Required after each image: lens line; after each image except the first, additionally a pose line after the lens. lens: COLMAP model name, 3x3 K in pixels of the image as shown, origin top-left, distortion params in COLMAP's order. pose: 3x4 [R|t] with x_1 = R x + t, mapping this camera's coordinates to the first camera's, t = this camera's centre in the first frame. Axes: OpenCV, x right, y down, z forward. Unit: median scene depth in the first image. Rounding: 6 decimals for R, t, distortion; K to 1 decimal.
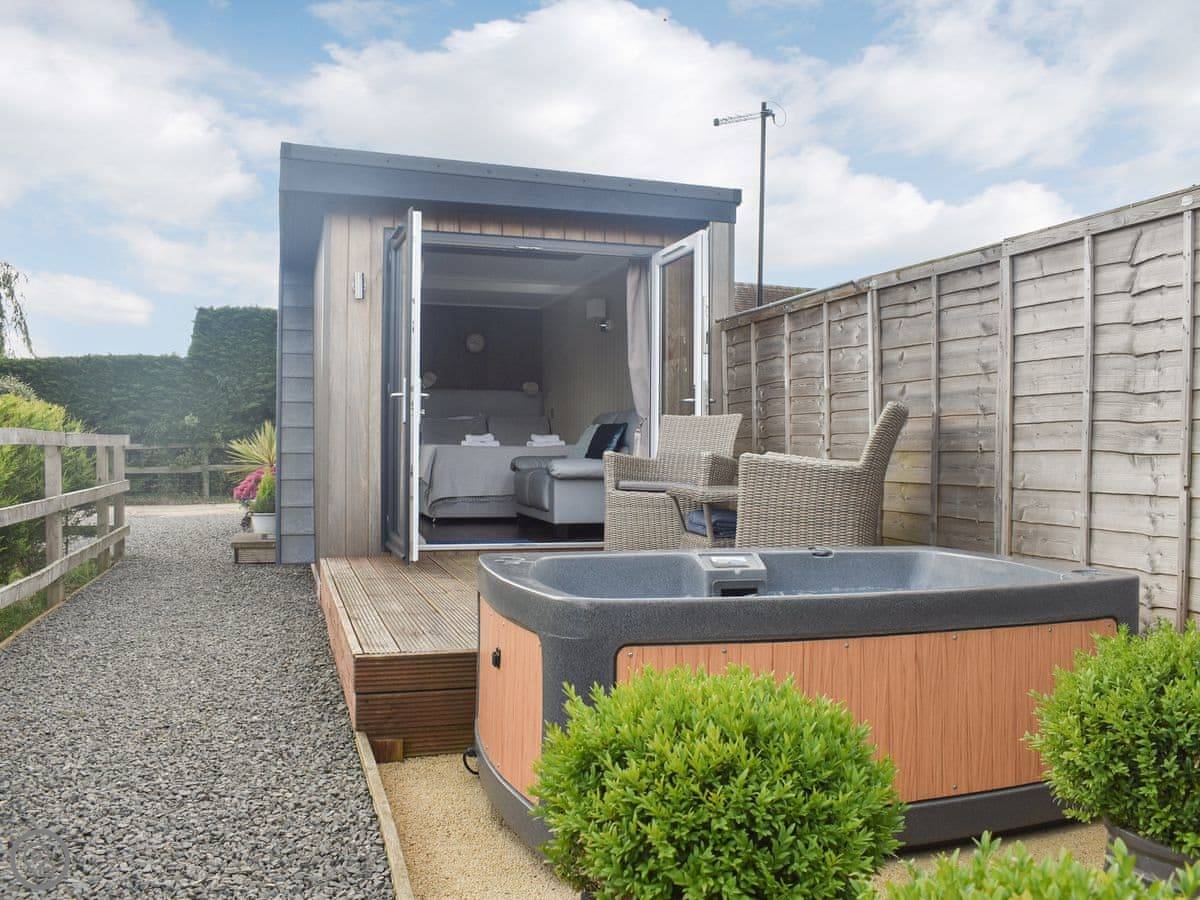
lens RADIAL K [[1110.2, 0, 600.0], [0, 1110.2, 450.0], [0, 0, 1]] dist [-0.071847, -0.007612]
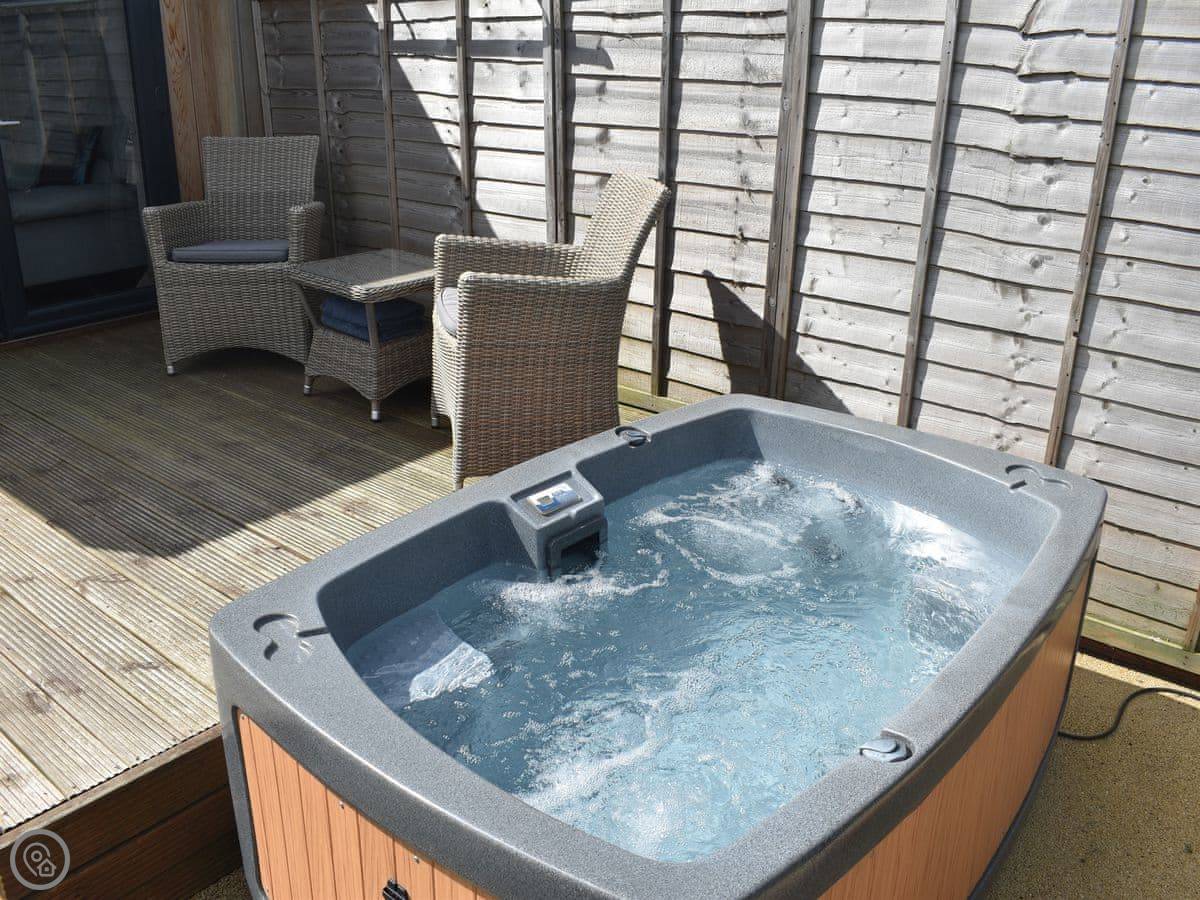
lens RADIAL K [[1110.2, 0, 600.0], [0, 1110.2, 450.0], [0, 0, 1]] dist [-0.071847, -0.007612]
pose [[0.858008, -0.161435, 0.487608, -0.110179], [-0.012646, 0.942397, 0.334257, -0.087758], [-0.513481, -0.292962, 0.806543, 0.271938]]
